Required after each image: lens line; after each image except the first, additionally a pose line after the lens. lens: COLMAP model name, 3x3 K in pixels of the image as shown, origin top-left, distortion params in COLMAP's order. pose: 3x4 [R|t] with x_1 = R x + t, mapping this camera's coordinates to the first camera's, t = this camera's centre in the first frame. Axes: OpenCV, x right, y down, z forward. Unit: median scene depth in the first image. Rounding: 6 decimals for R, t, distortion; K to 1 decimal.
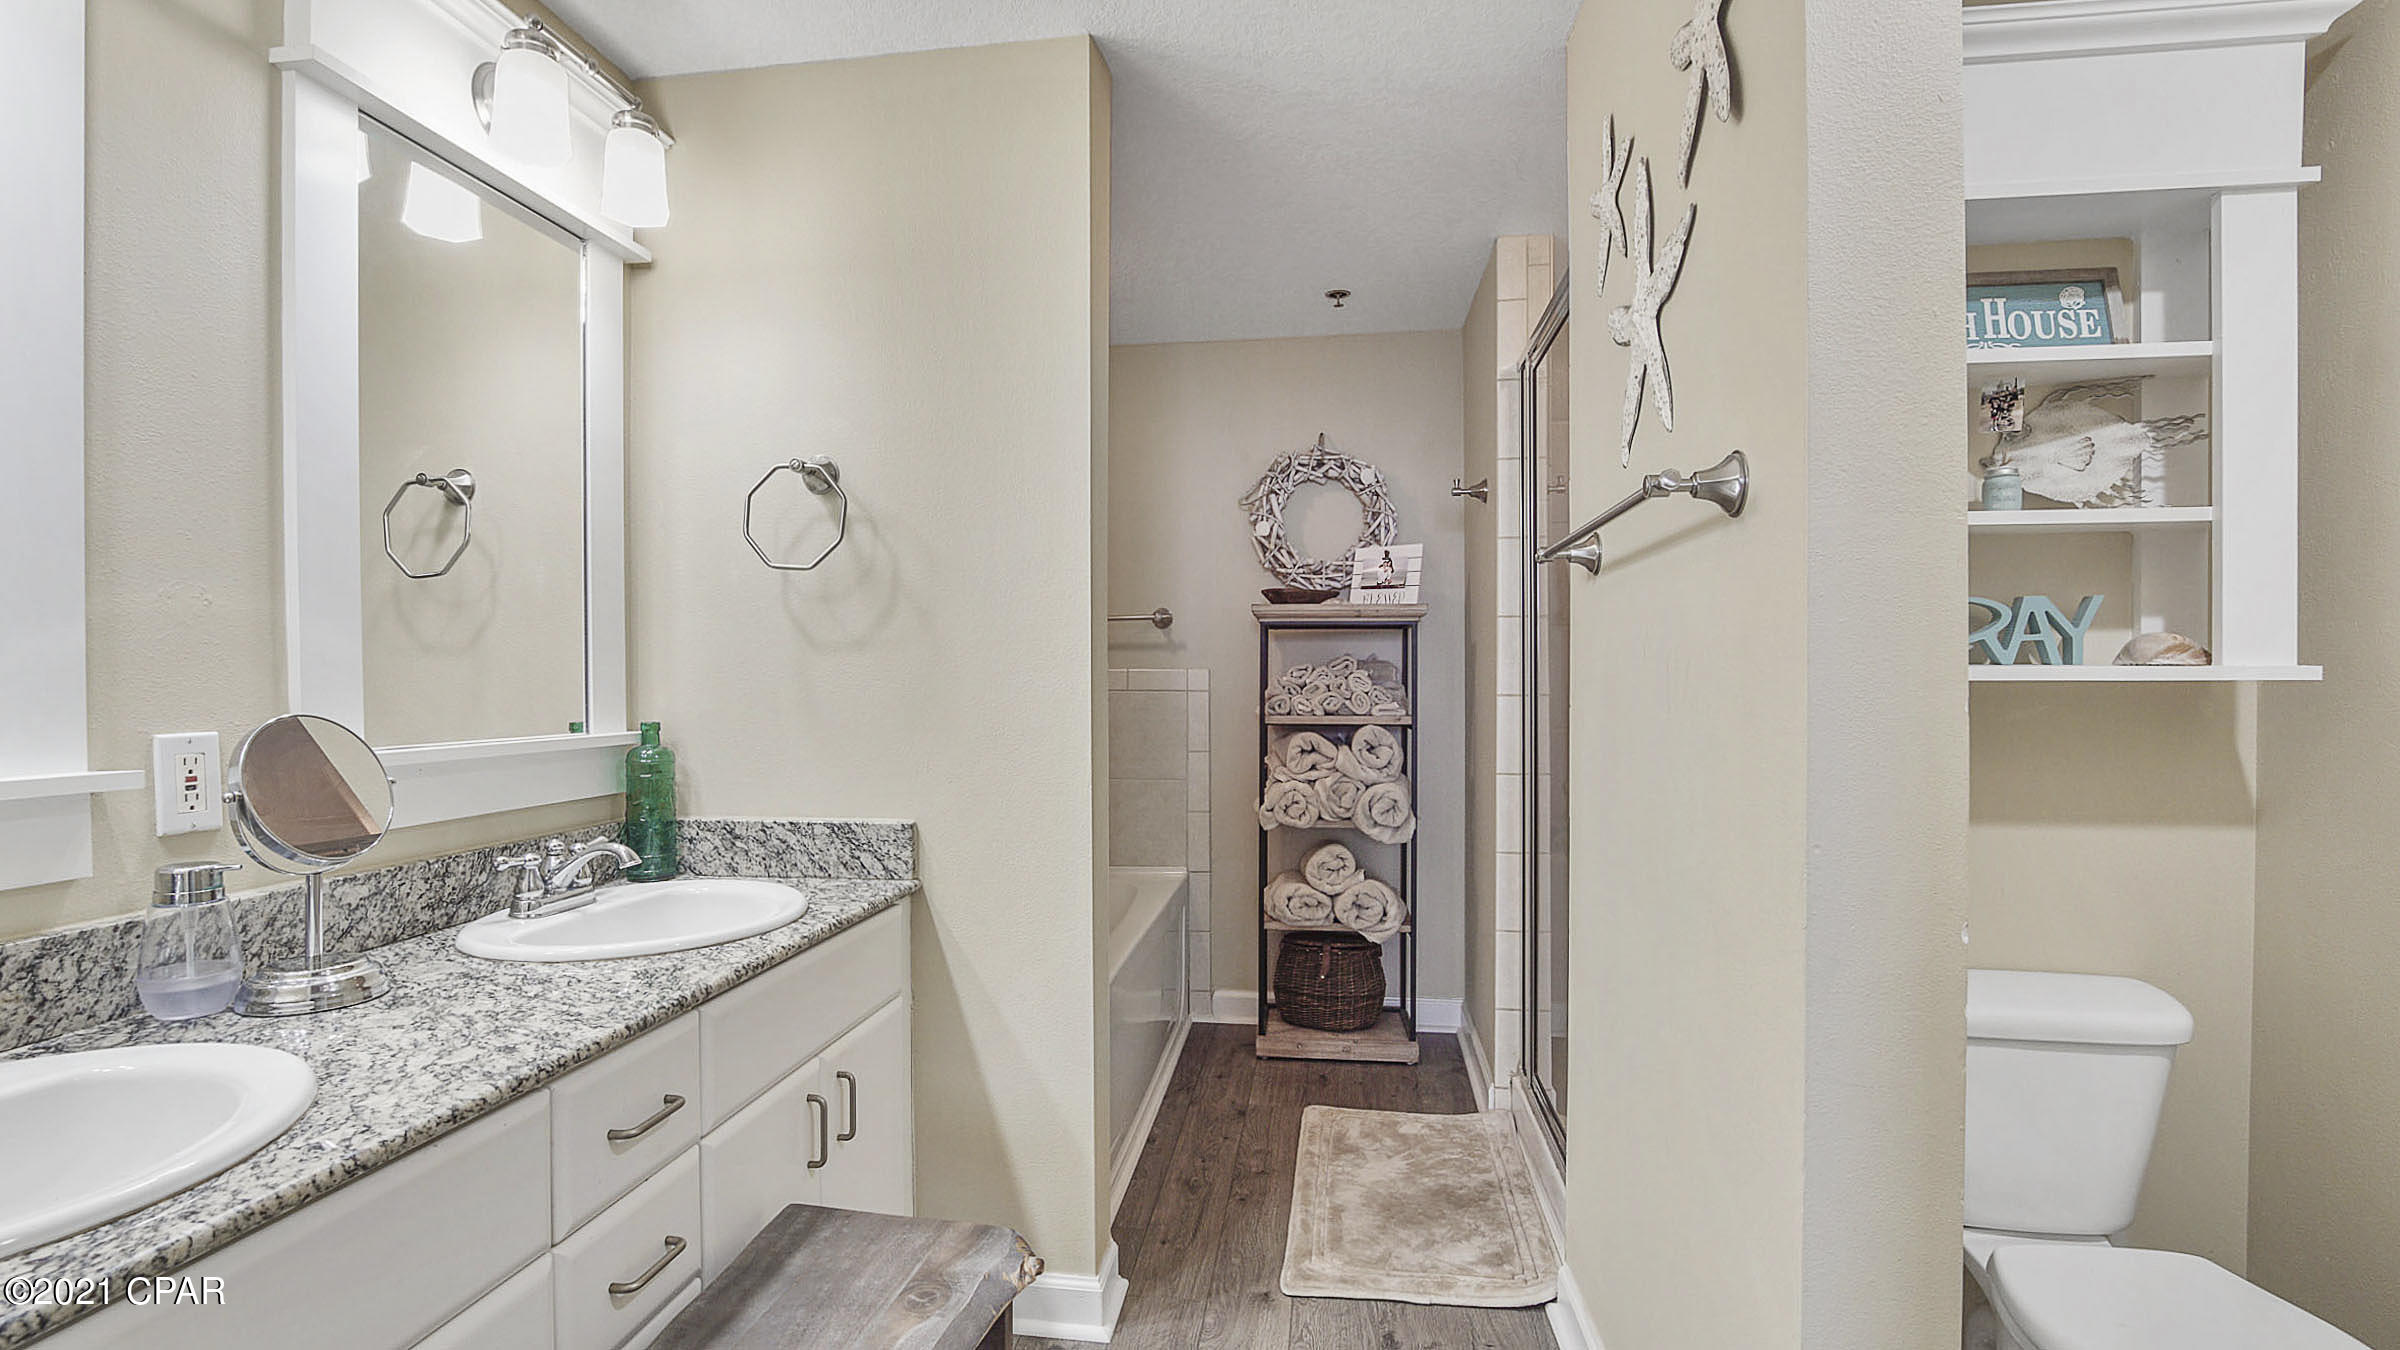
lens RADIAL K [[1136.3, 0, 1186.1], [0, 1136.3, 628.5], [0, 0, 1]] dist [-0.011218, 0.000601]
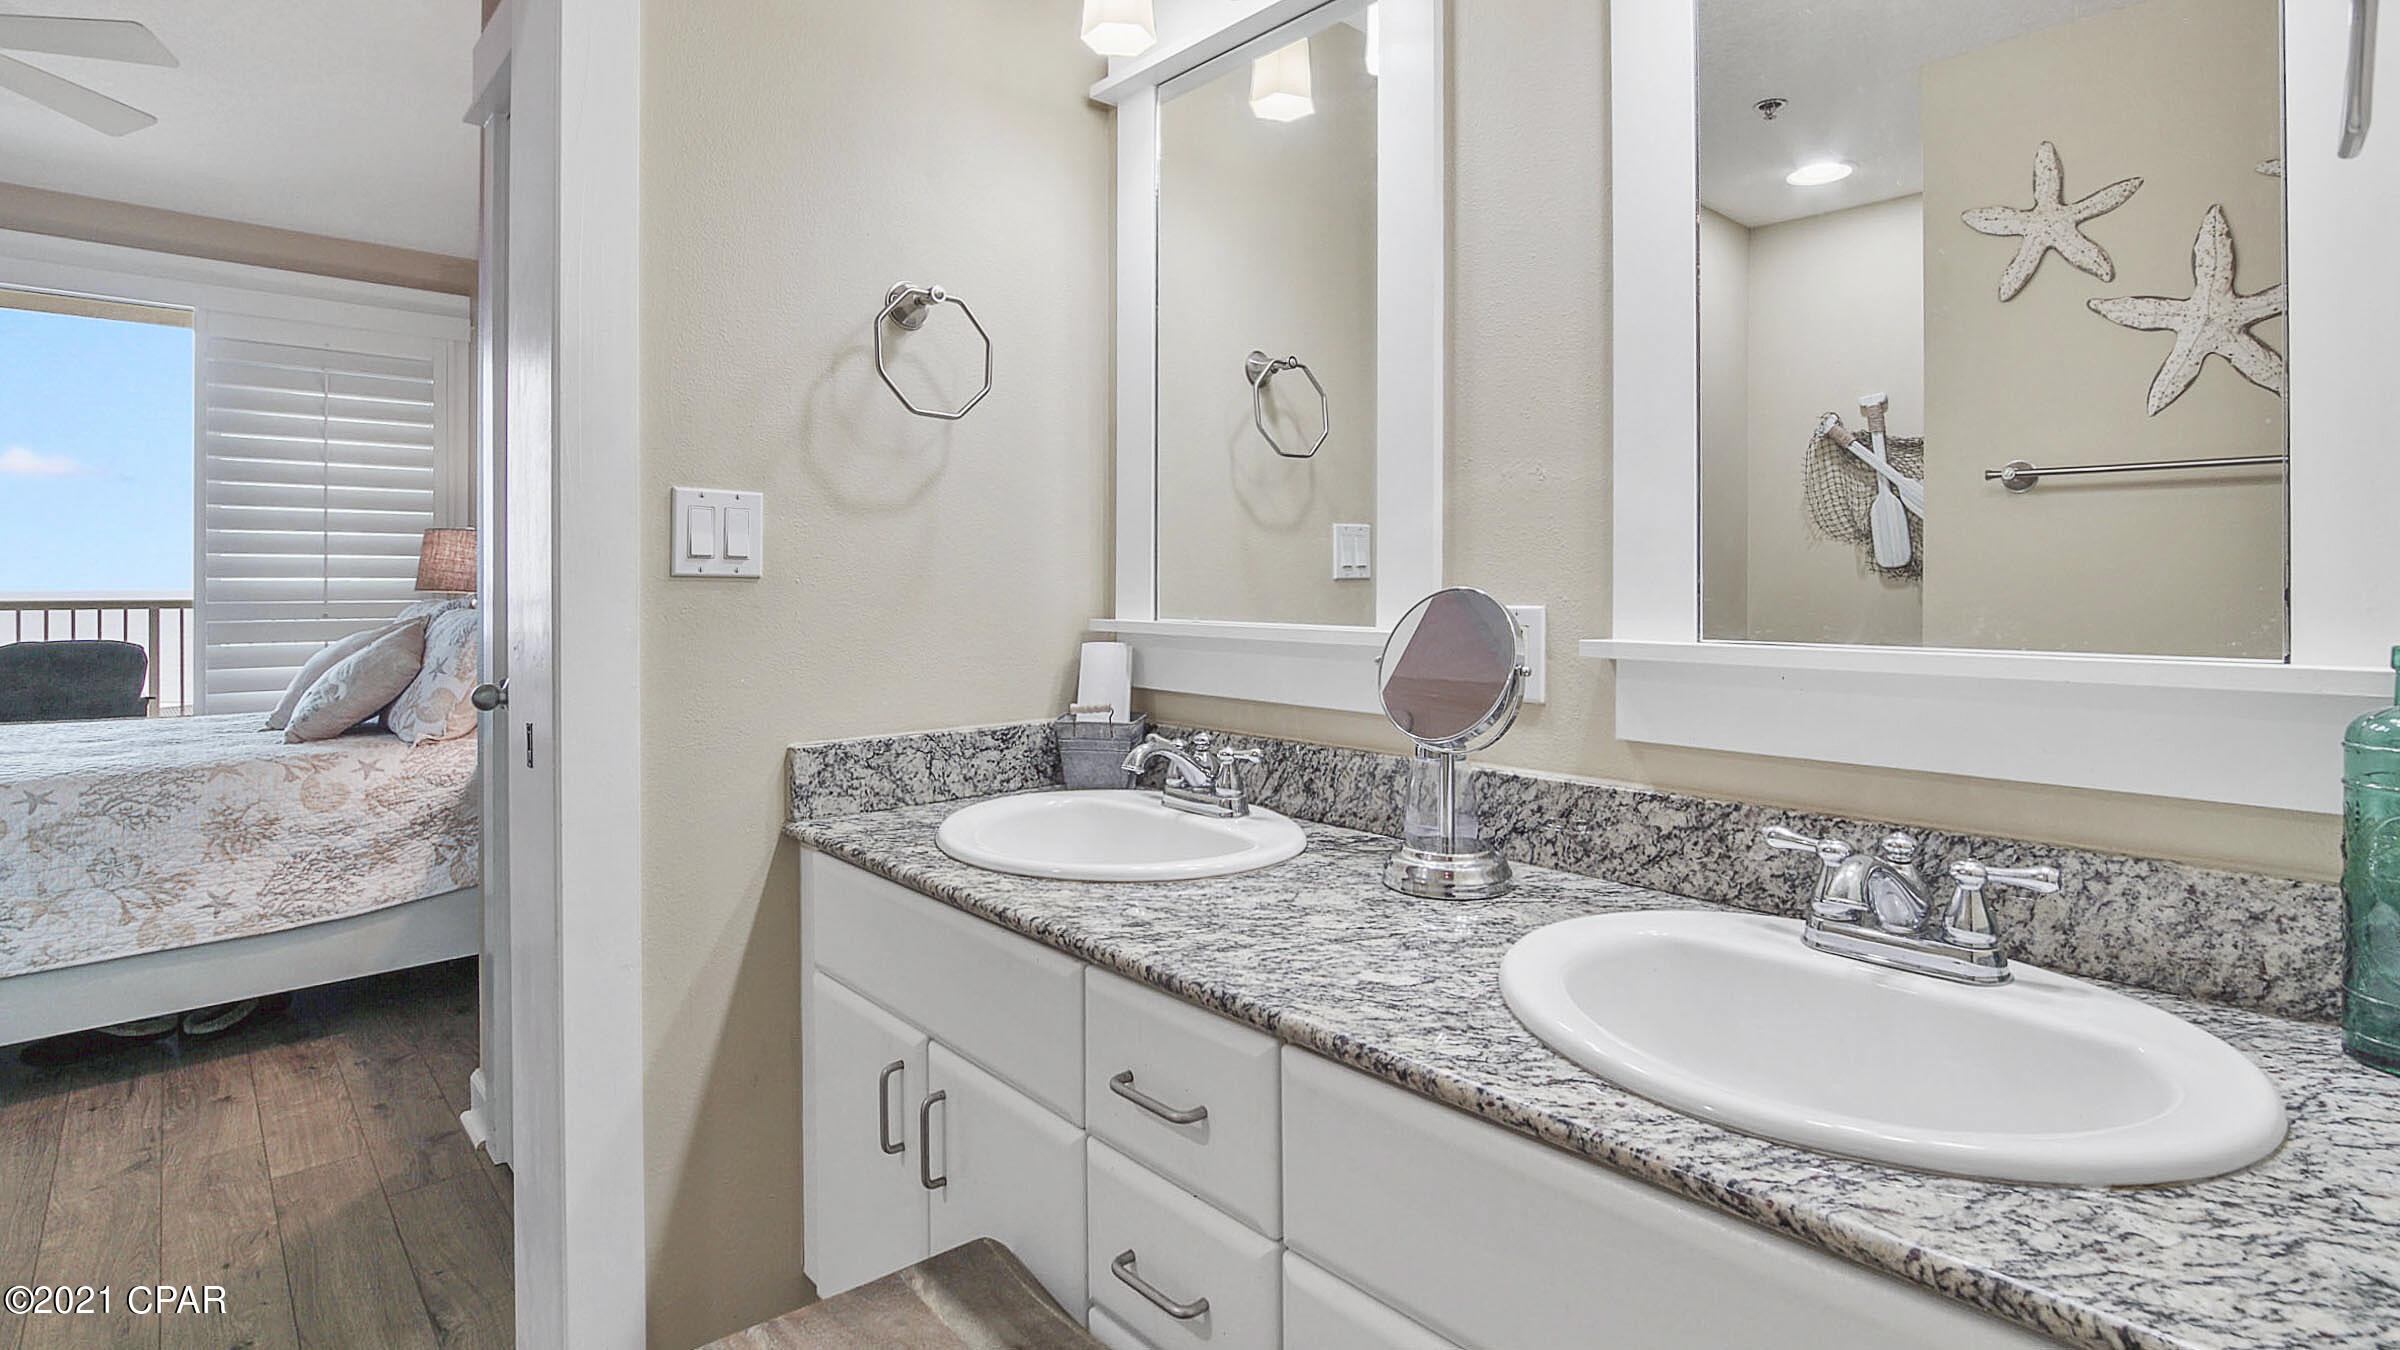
lens RADIAL K [[1136.3, 0, 1186.1], [0, 1136.3, 628.5], [0, 0, 1]] dist [-0.011218, 0.000601]
pose [[-0.648667, 0.036547, -0.760194, 0.093254], [0.039616, 0.999114, 0.014229, 0.082403], [0.760041, -0.020885, -0.649540, 1.361024]]
